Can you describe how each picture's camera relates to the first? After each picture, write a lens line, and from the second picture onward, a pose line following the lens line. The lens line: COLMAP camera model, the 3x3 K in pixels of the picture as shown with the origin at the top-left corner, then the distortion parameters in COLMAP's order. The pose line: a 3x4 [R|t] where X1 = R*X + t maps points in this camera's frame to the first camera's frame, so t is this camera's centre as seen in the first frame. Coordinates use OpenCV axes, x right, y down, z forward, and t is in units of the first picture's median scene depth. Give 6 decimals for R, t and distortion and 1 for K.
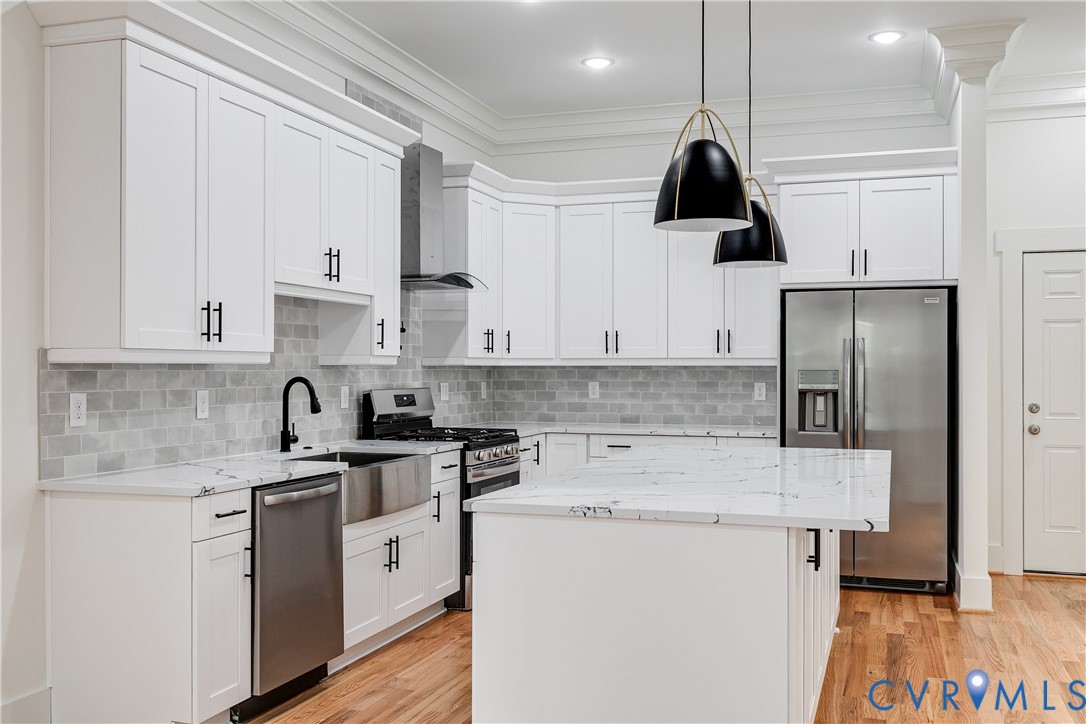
lens RADIAL K [[1061.4, 0, 535.7], [0, 1061.4, 365.1], [0, 0, 1]] dist [-0.012011, -0.008815]
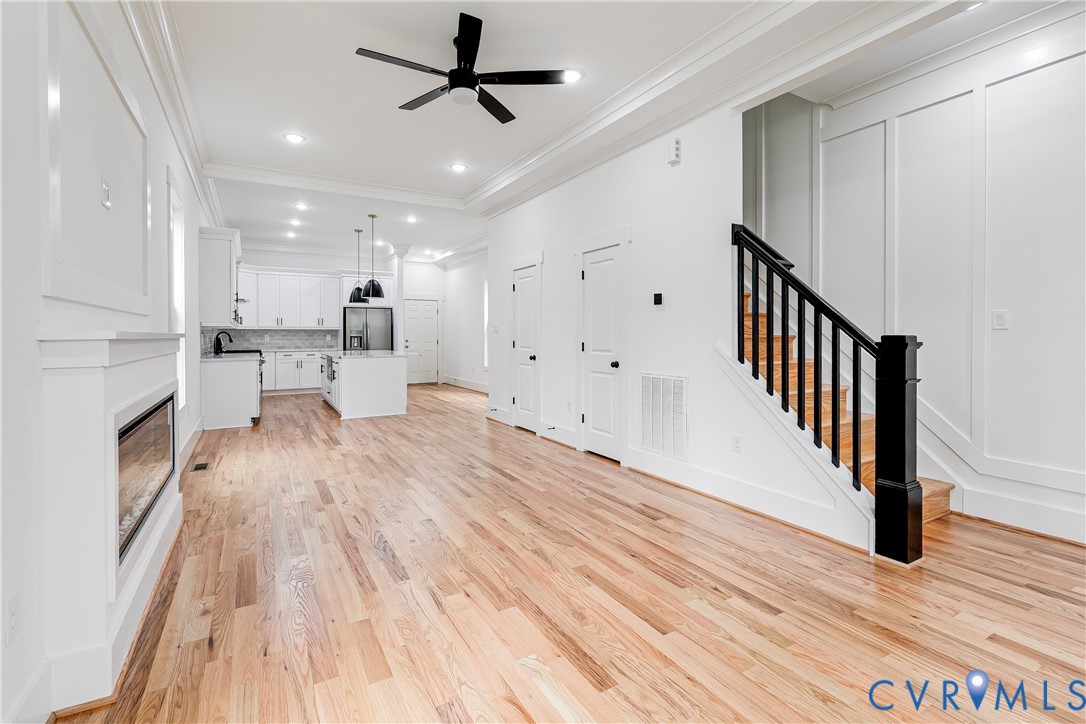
lens RADIAL K [[512.5, 0, 563.6], [0, 512.5, 333.0], [0, 0, 1]] dist [0.004978, -0.000163]
pose [[0.642277, -0.001737, 0.766470, -0.604592], [0.001938, 0.999998, 0.000642, 0.013447], [-0.766470, 0.001073, 0.642279, -0.634220]]
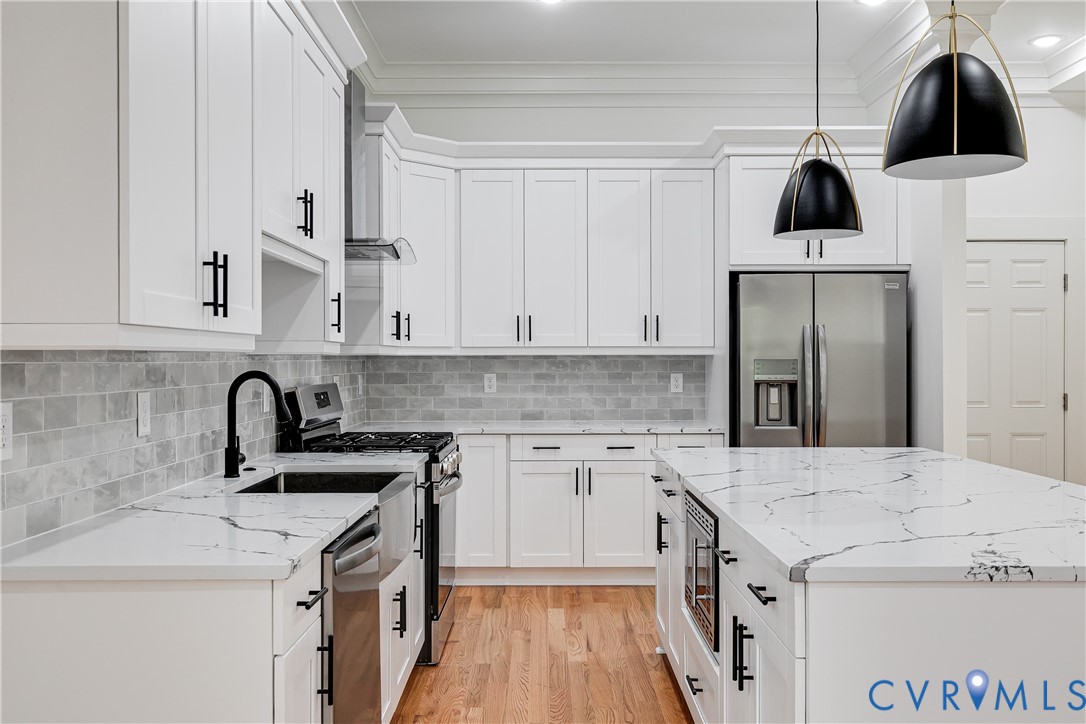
lens RADIAL K [[997.6, 0, 543.0], [0, 997.6, 362.0], [0, 0, 1]] dist [0.000646, -0.002834]
pose [[0.945841, -0.003448, 0.324611, -0.207130], [0.001365, 0.999977, 0.006644, 0.000836], [-0.324626, -0.005841, 0.945824, 0.248807]]
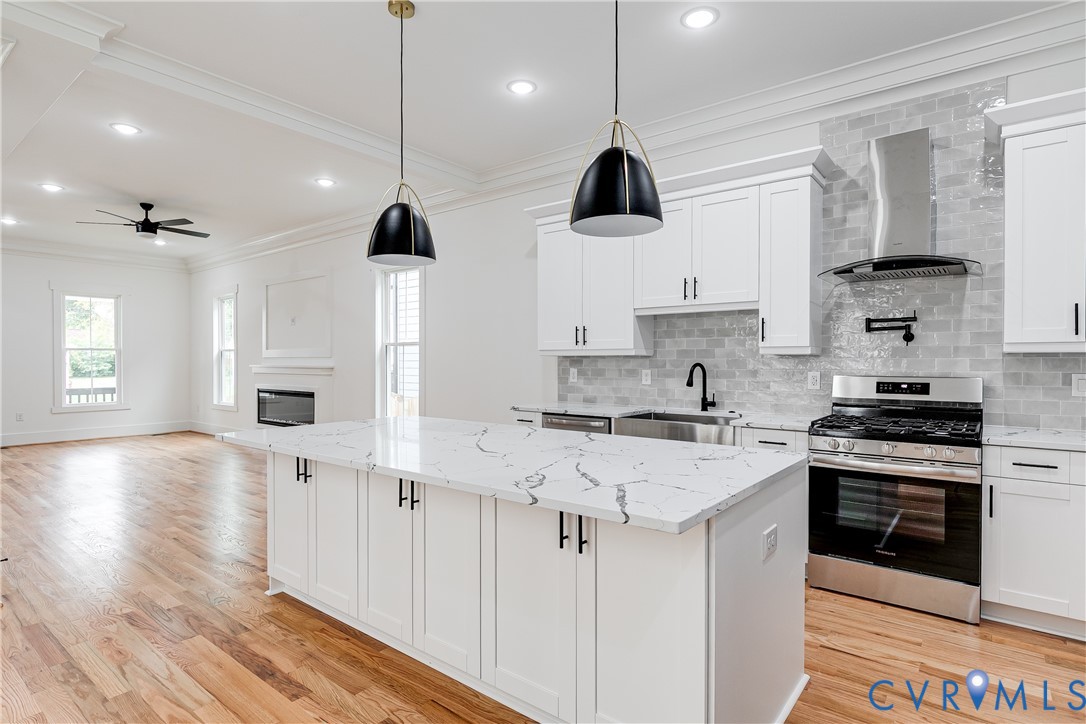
lens RADIAL K [[568.7, 0, 543.0], [0, 568.7, 362.0], [0, 0, 1]] dist [0.023386, -0.000581]
pose [[-0.336553, 0.000849, -0.941664, 0.515100], [0.002061, 0.999998, 0.000165, 0.007224], [0.941662, -0.001885, -0.336554, 0.860946]]
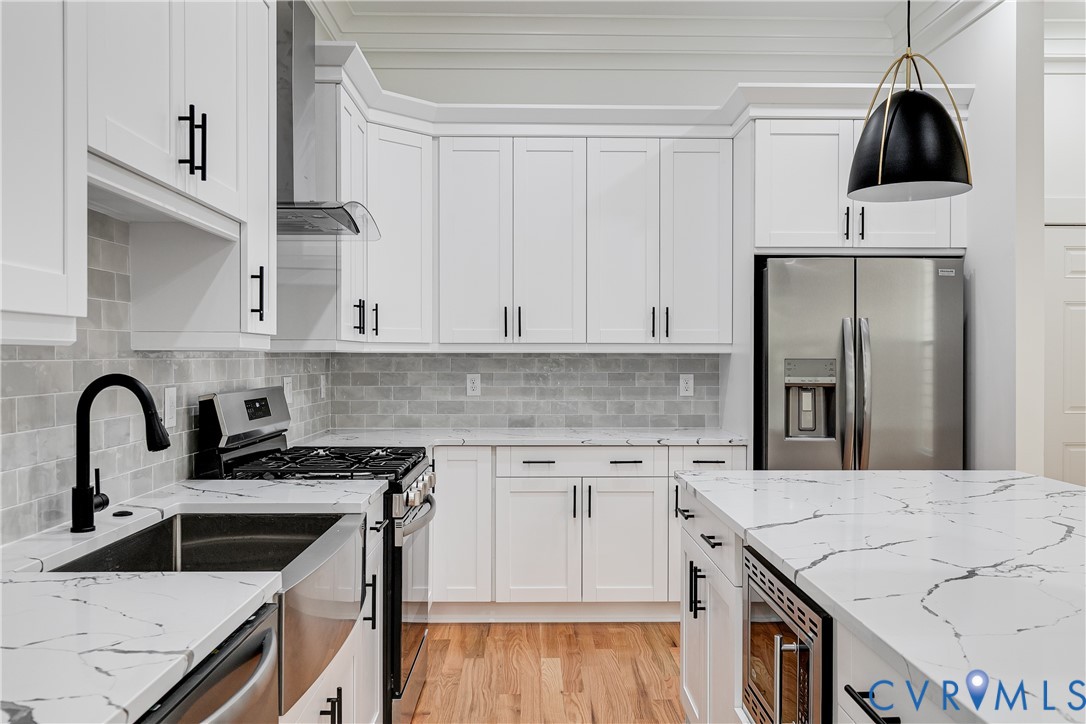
lens RADIAL K [[909.1, 0, 543.0], [0, 909.1, 362.0], [0, 0, 1]] dist [0.001632, 0.002057]
pose [[0.940416, -0.001767, 0.340022, -0.146296], [-0.001428, 0.999957, 0.009145, 0.001243], [-0.340024, -0.009086, 0.940373, 0.442226]]
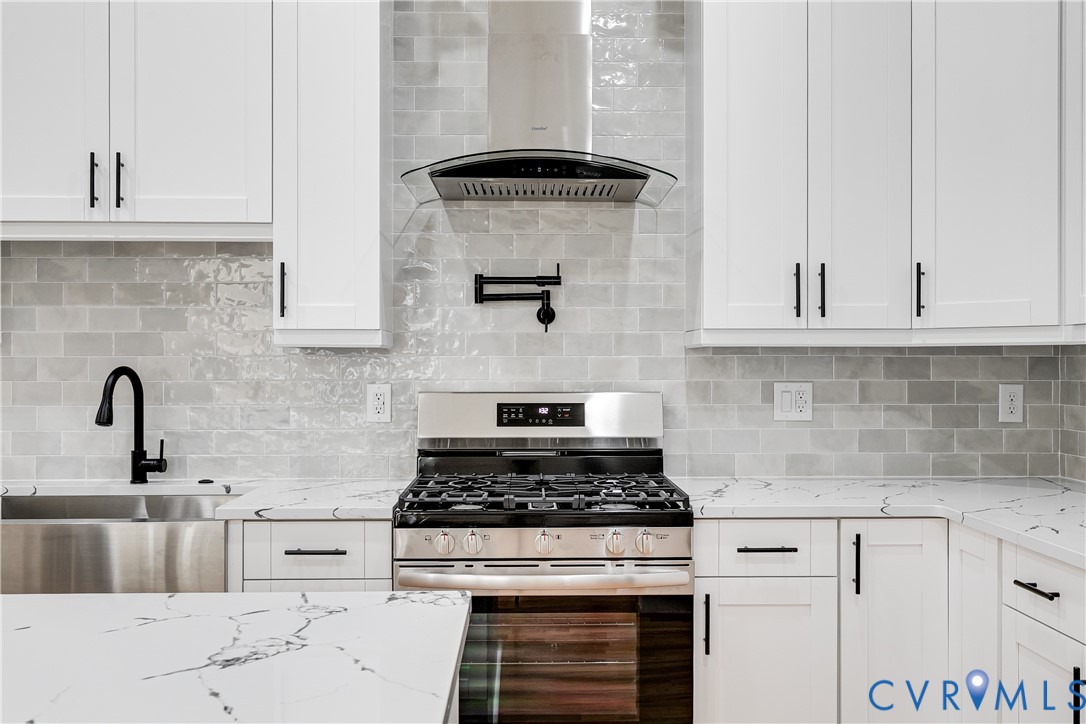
lens RADIAL K [[1061.4, 0, 535.7], [0, 1061.4, 365.1], [0, 0, 1]] dist [-0.012011, -0.008815]
pose [[0.334185, 0.003785, -0.942500, 0.367159], [0.003382, 0.999981, 0.005215, 0.006111], [0.942501, -0.004930, 0.334166, 0.824022]]
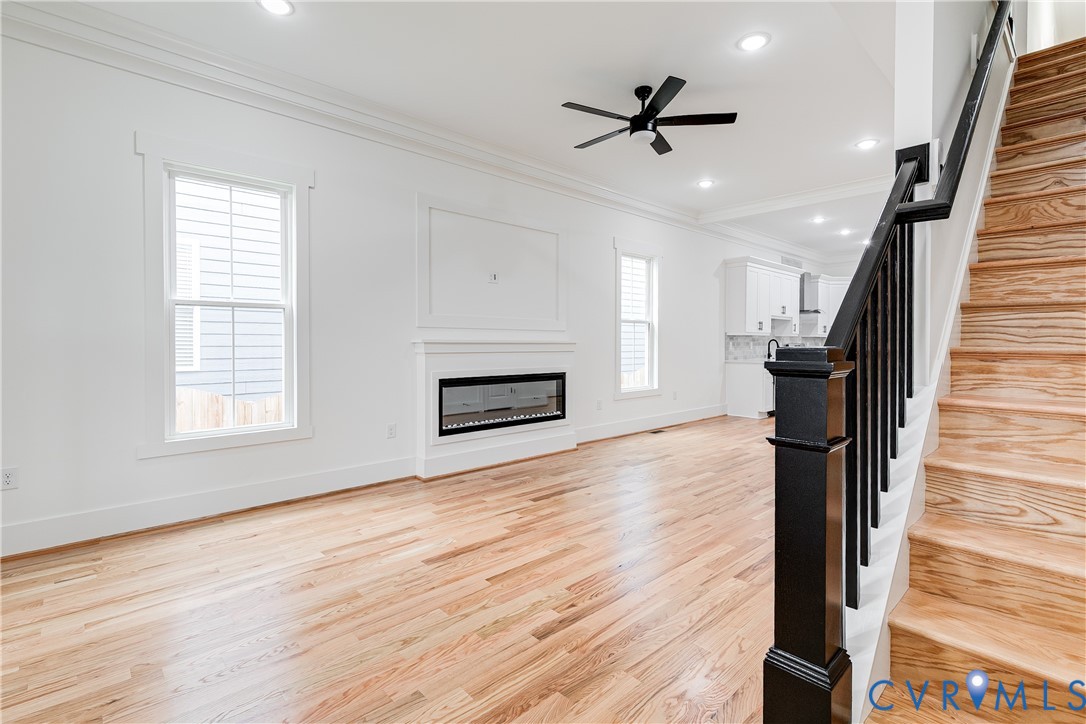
lens RADIAL K [[501.9, 0, 537.1], [0, 501.9, 344.4], [0, 0, 1]] dist [0.001054, -0.000126]
pose [[0.873790, 0.005912, -0.486267, -0.069676], [-0.002024, 0.999962, 0.008520, 0.012688], [0.486299, -0.006460, 0.873769, -0.808952]]
